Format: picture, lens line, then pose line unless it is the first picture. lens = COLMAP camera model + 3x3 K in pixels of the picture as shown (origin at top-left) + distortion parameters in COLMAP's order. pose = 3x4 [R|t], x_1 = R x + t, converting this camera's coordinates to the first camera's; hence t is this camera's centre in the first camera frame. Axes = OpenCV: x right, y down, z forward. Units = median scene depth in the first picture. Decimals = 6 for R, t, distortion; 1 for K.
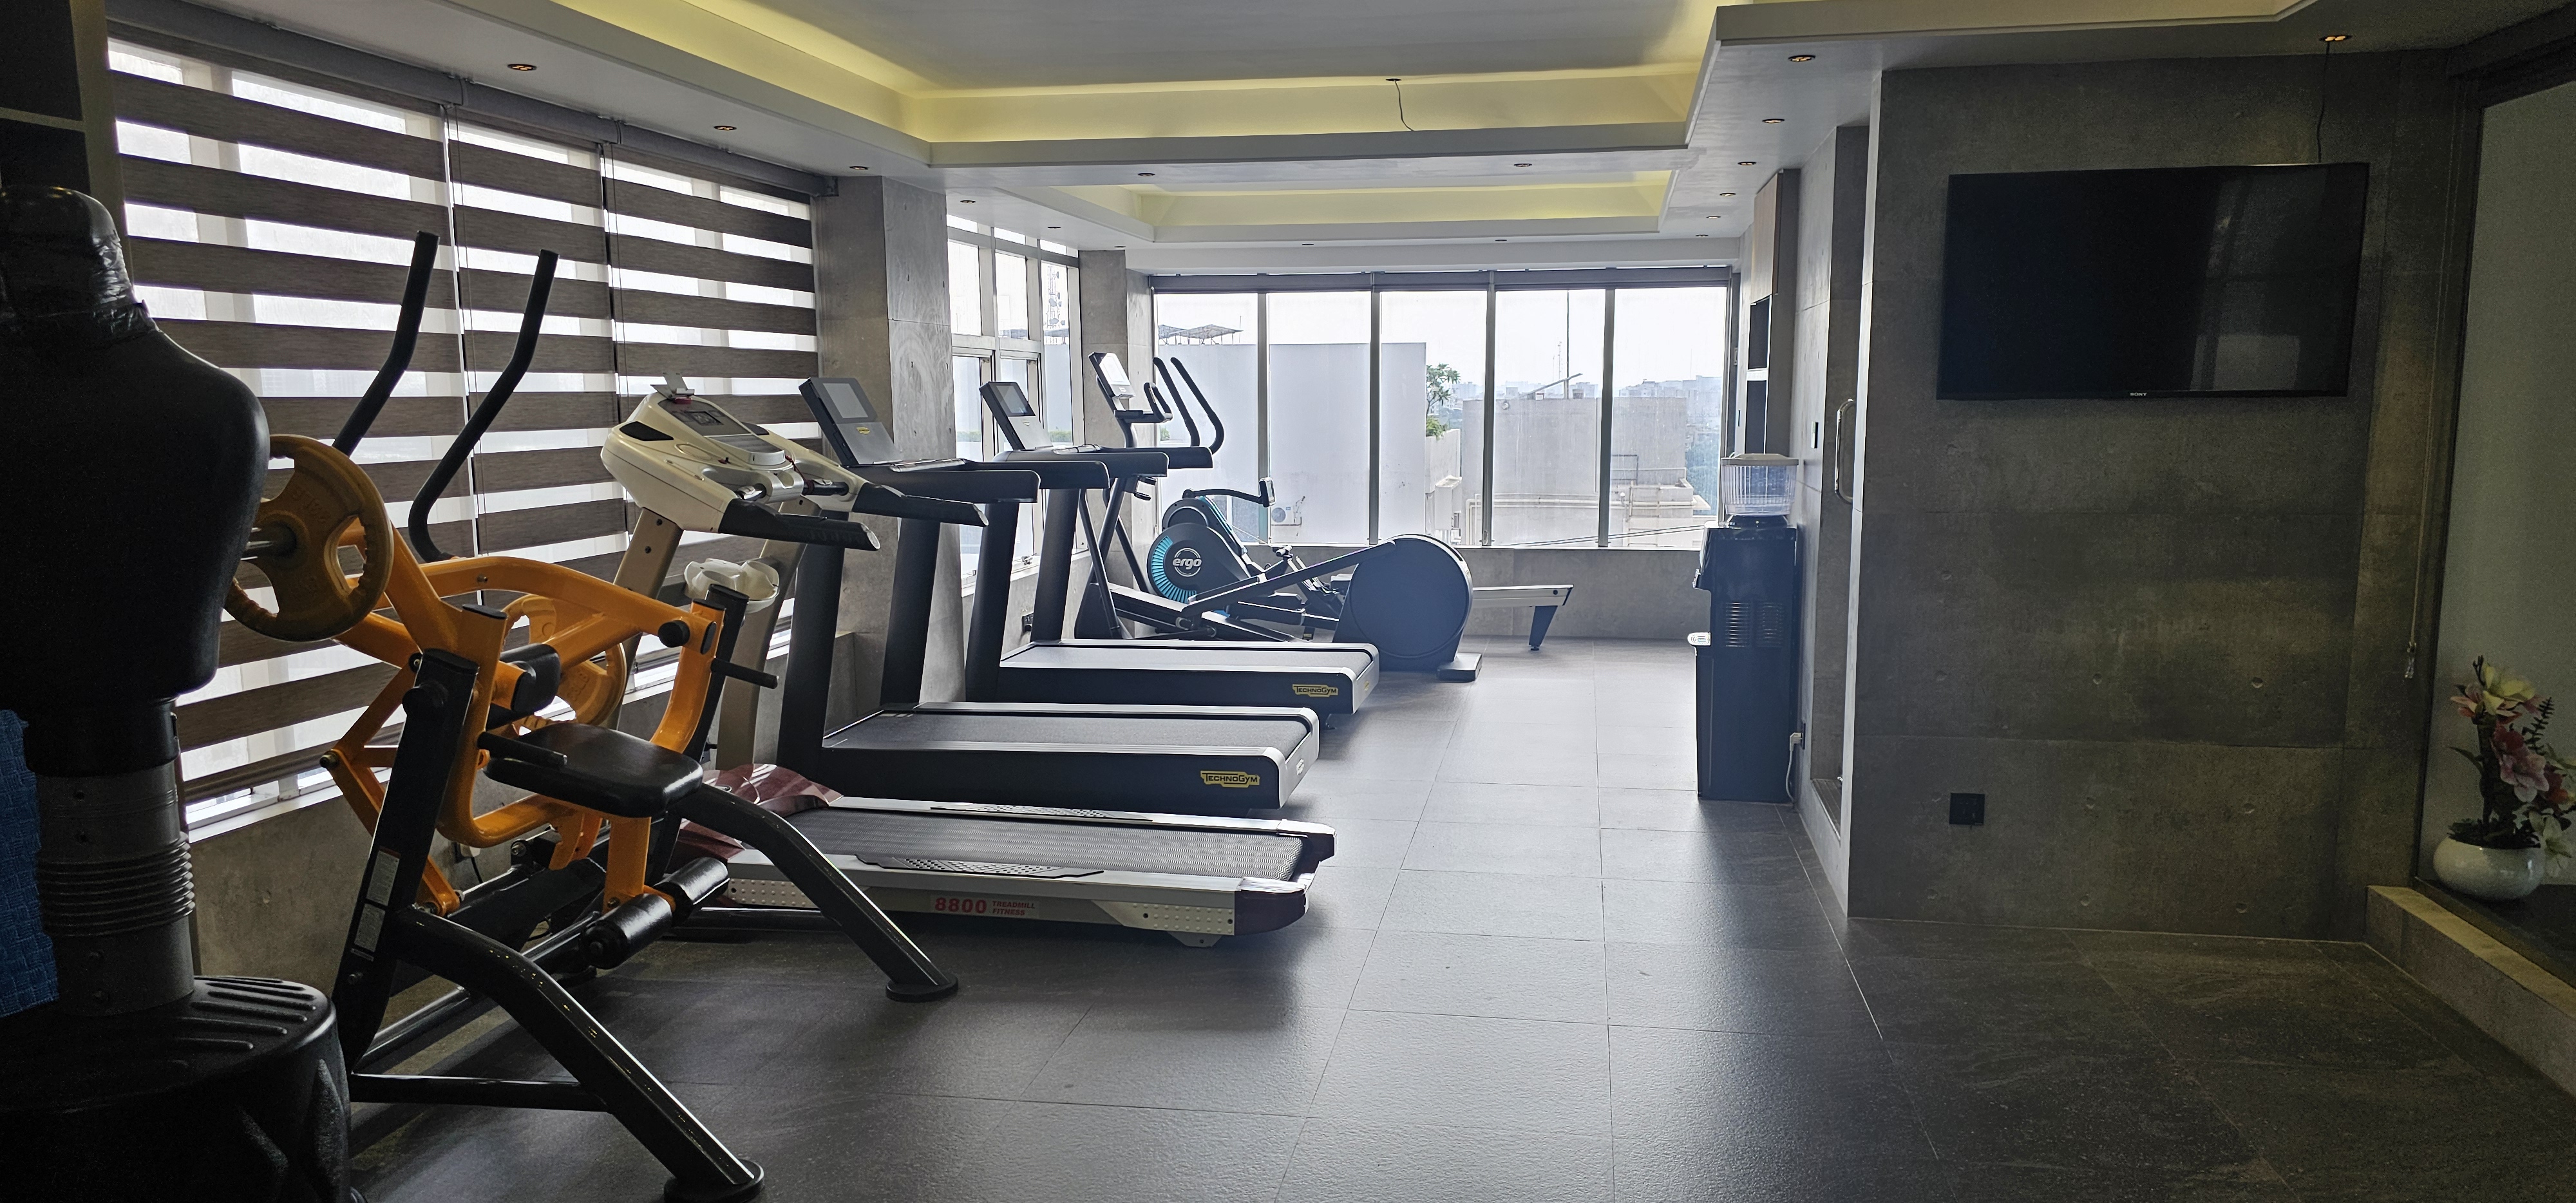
lens RADIAL K [[1786.6, 0, 1326.7], [0, 1786.6, 663.3], [0, 0, 1]] dist [0.073593, -0.000844]
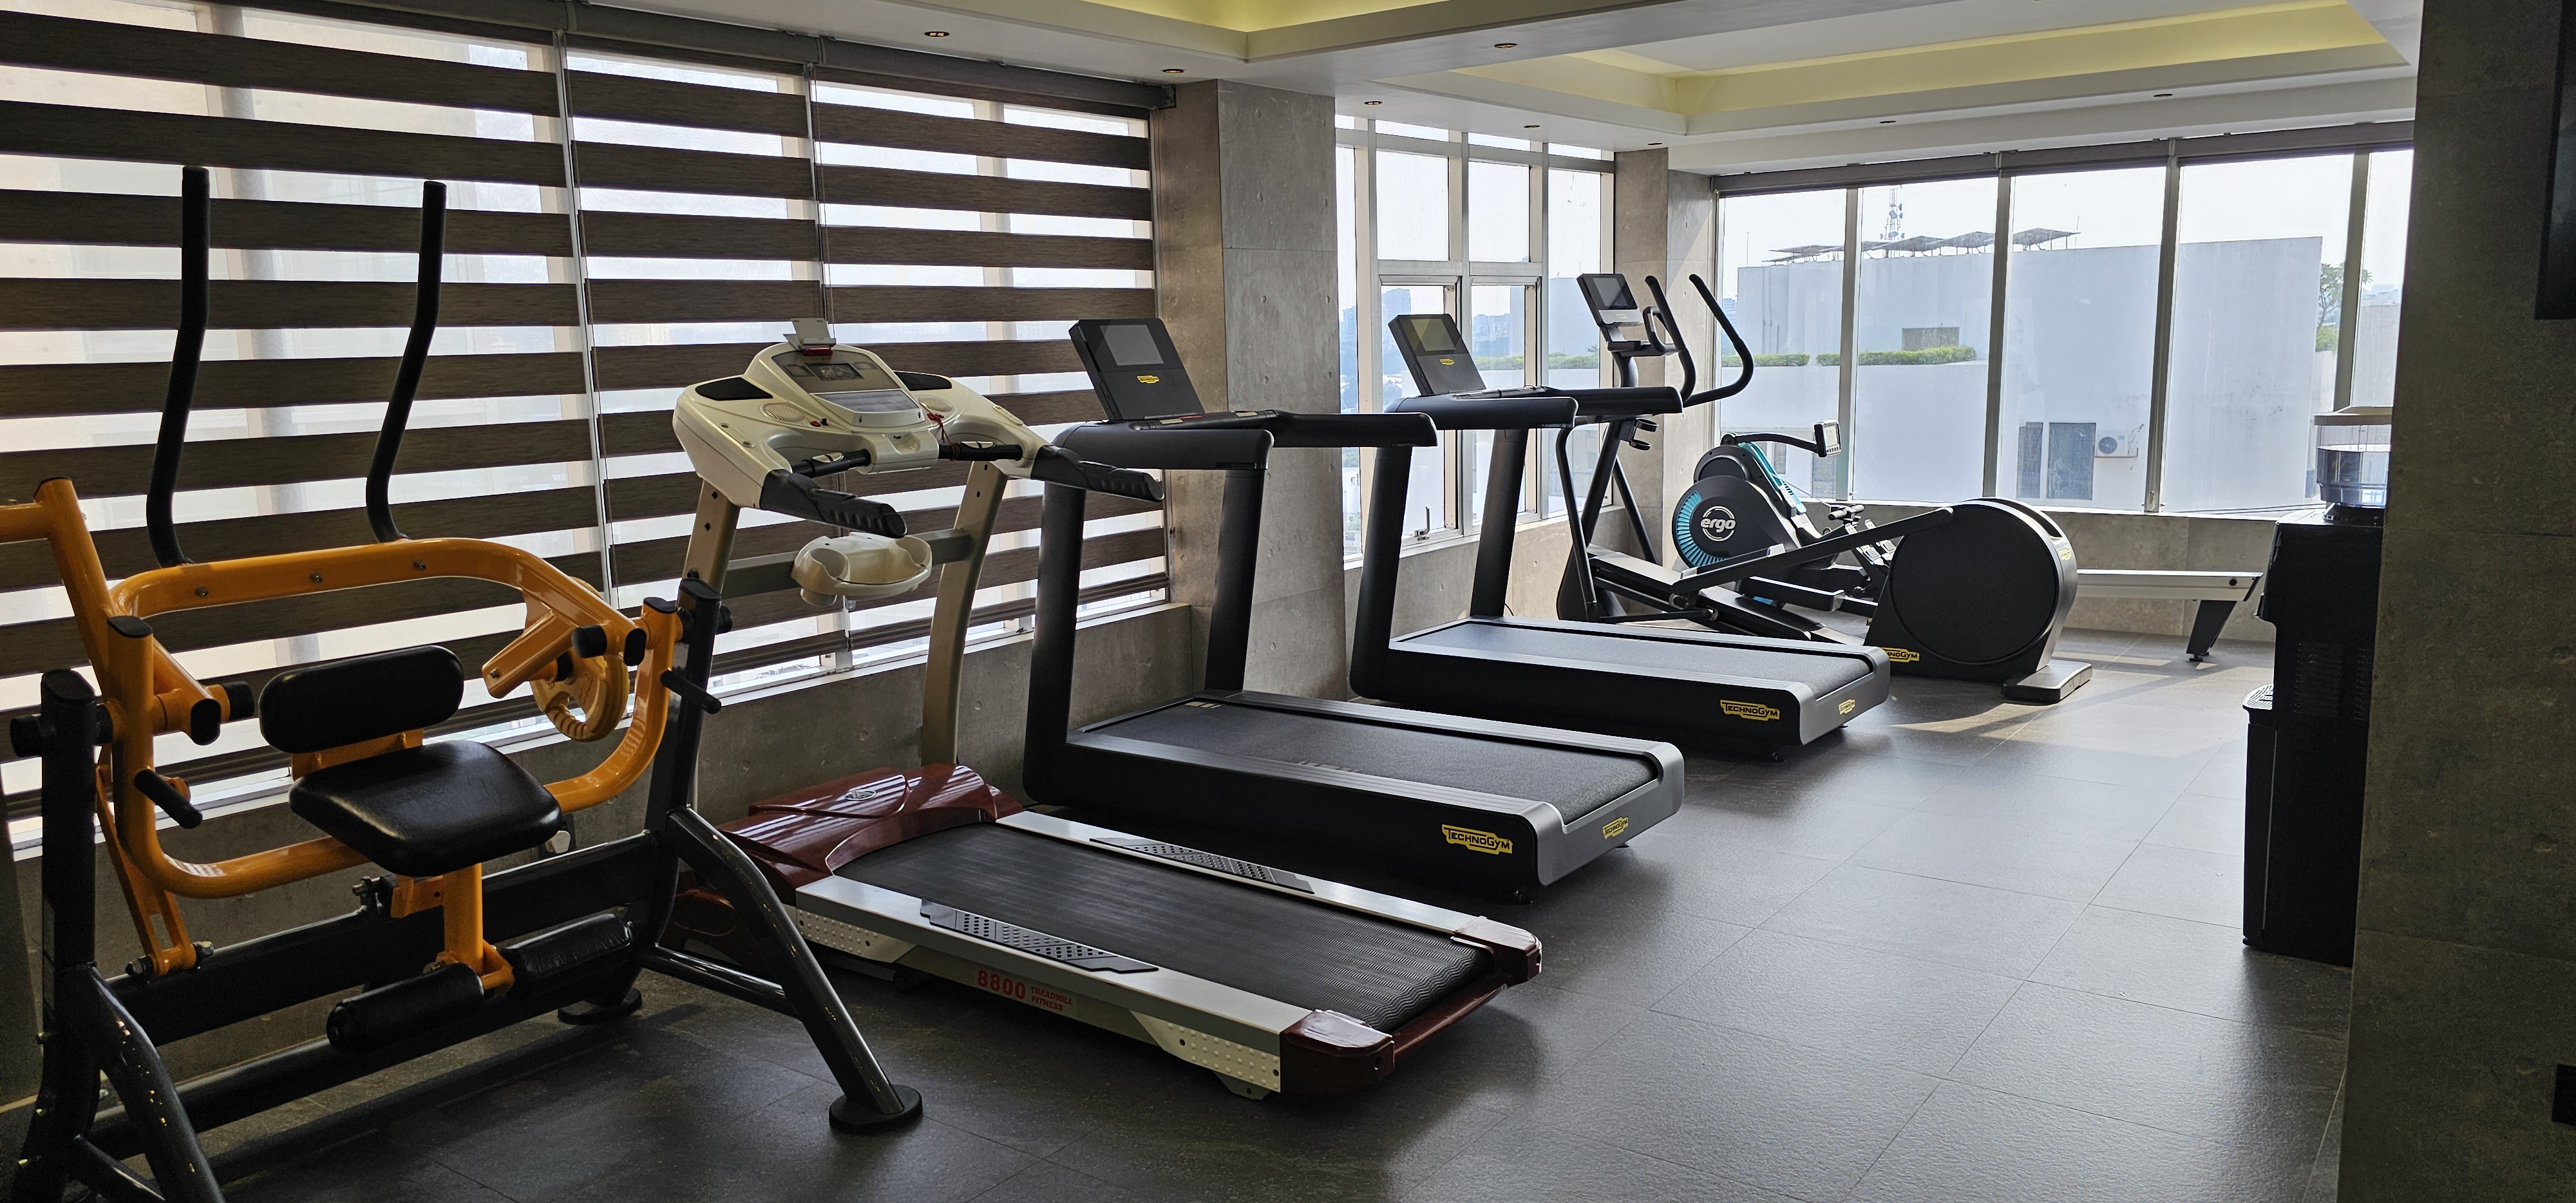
lens RADIAL K [[1805.0, 0, 1288.0], [0, 1805.0, 601.5], [0, 0, 1]] dist [0.095803, 0.001930]
pose [[0.891184, 0.045023, -0.451402, 0.158257], [-0.042551, 0.998972, 0.015632, -0.032270], [0.451641, 0.005277, 0.892184, 0.211759]]
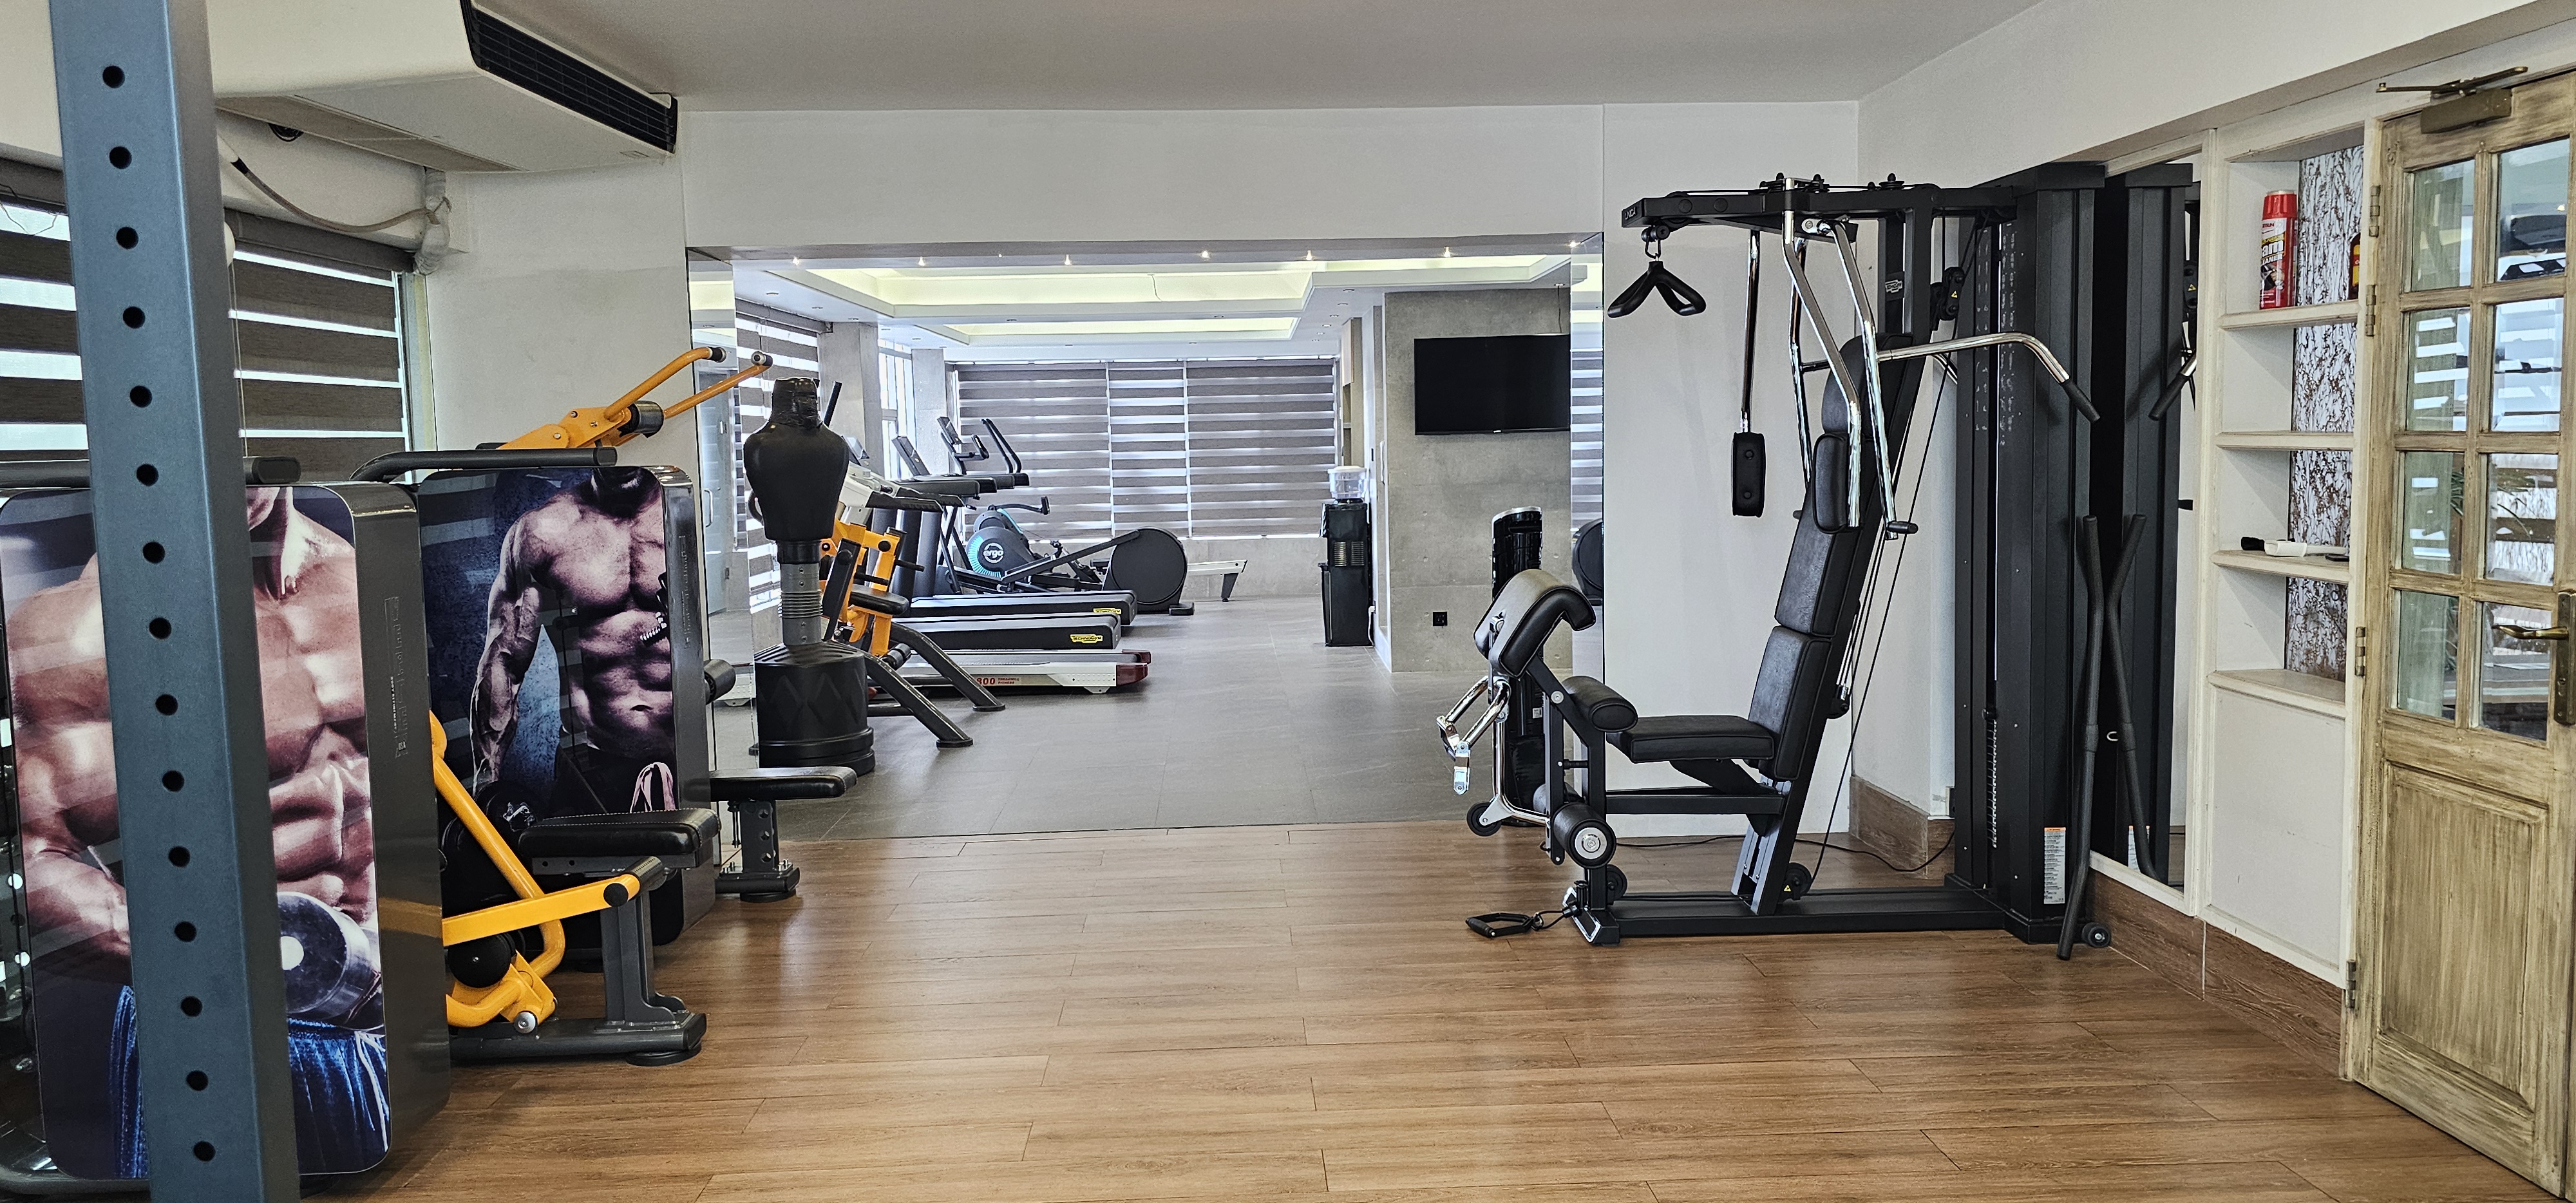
lens RADIAL K [[1805.0, 0, 1288.0], [0, 1805.0, 601.5], [0, 0, 1]] dist [0.095803, 0.001930]
pose [[0.984384, -0.033788, 0.172764, -0.129463], [0.044720, 0.997209, -0.059783, 0.113600], [-0.170262, 0.066575, 0.983147, -0.706848]]
